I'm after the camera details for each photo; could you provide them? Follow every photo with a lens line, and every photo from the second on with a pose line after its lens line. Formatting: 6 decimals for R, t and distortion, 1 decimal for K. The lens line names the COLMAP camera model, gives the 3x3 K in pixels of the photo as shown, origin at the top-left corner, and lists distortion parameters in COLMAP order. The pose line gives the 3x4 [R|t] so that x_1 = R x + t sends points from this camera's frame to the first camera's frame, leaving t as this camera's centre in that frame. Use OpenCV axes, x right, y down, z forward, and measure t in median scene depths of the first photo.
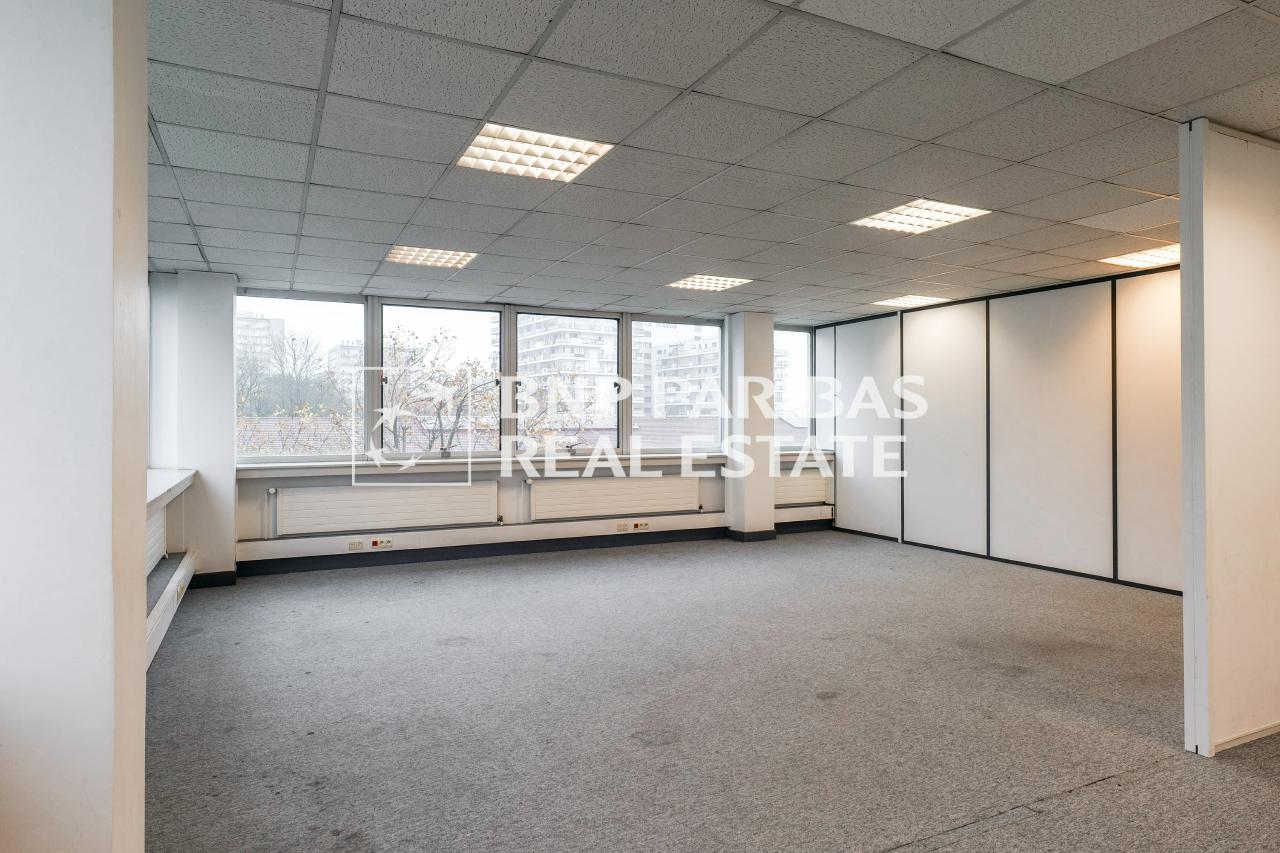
lens RADIAL K [[769.6, 0, 663.1], [0, 769.6, 439.7], [0, 0, 1]] dist [0.027499, -0.000105]
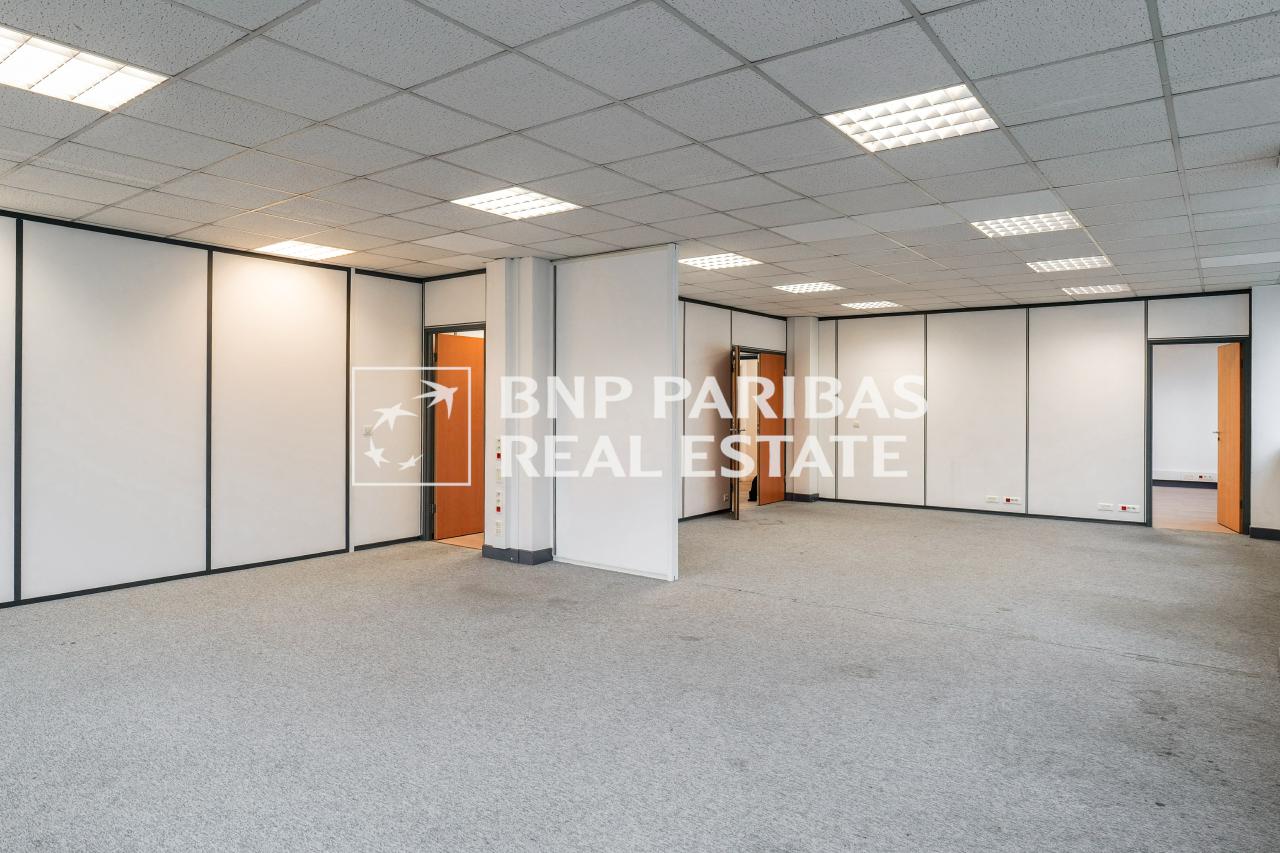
lens RADIAL K [[767.3, 0, 636.6], [0, 767.3, 431.9], [0, 0, 1]] dist [0.022574, -0.000807]
pose [[-0.435603, -0.029886, 0.899643, -0.868959], [0.008356, 0.999271, 0.037242, -0.032416], [-0.900100, 0.023740, -0.435036, 1.708975]]
